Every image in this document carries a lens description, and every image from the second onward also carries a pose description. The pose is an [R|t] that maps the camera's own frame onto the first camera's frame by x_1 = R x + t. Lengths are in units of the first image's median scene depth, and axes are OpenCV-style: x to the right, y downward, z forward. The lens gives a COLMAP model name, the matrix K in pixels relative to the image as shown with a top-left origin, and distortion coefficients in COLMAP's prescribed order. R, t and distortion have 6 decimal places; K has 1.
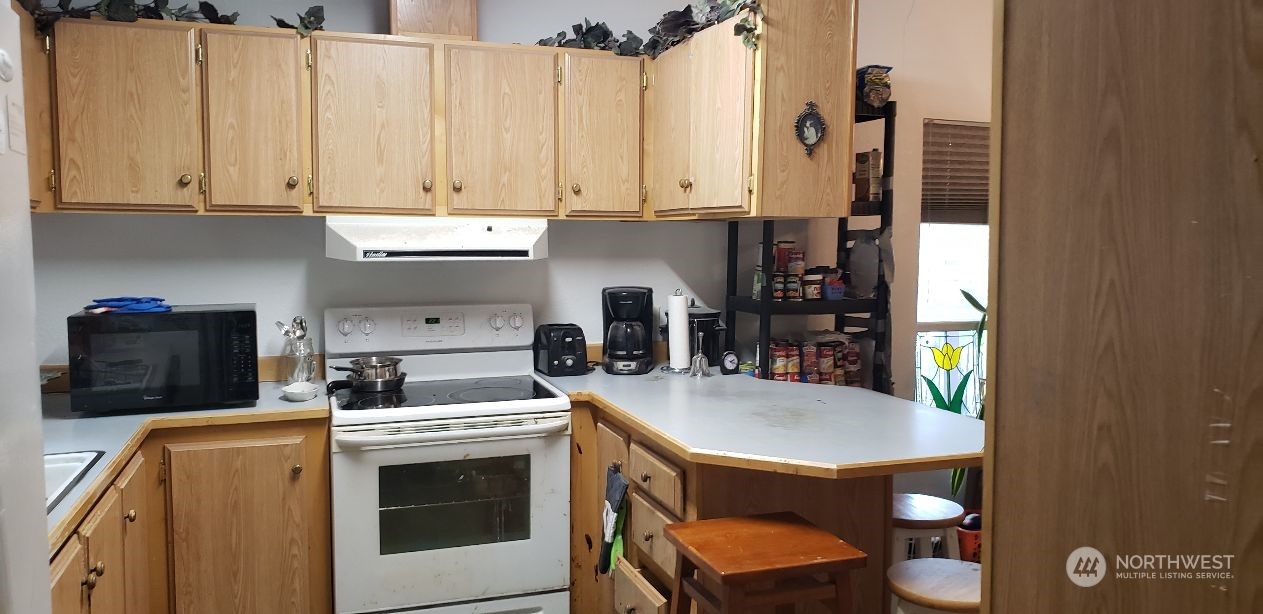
lens RADIAL K [[961.6, 0, 630.4], [0, 961.6, 307.0], [0, 0, 1]] dist [0.004901, 0.000462]
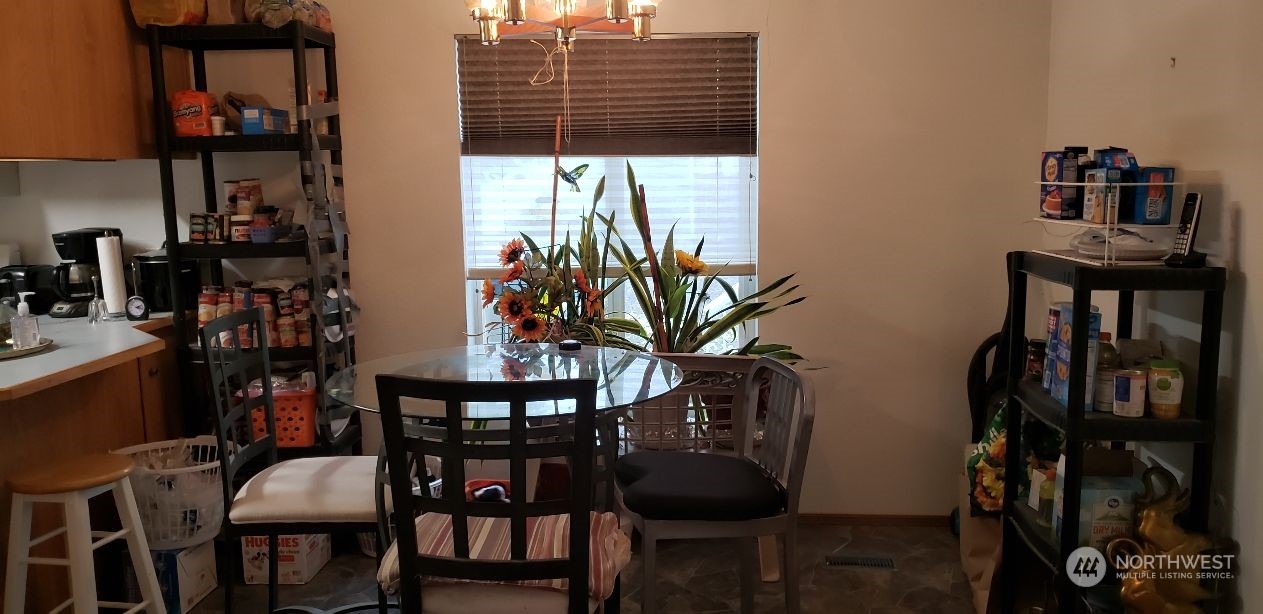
lens RADIAL K [[961.6, 0, 634.4], [0, 961.6, 308.1], [0, 0, 1]] dist [0.004901, 0.000462]
pose [[0.945483, 0.024794, -0.324727, 0.736928], [-0.005695, 0.998204, 0.059636, -0.001624], [0.325622, -0.054536, 0.943926, 0.214775]]
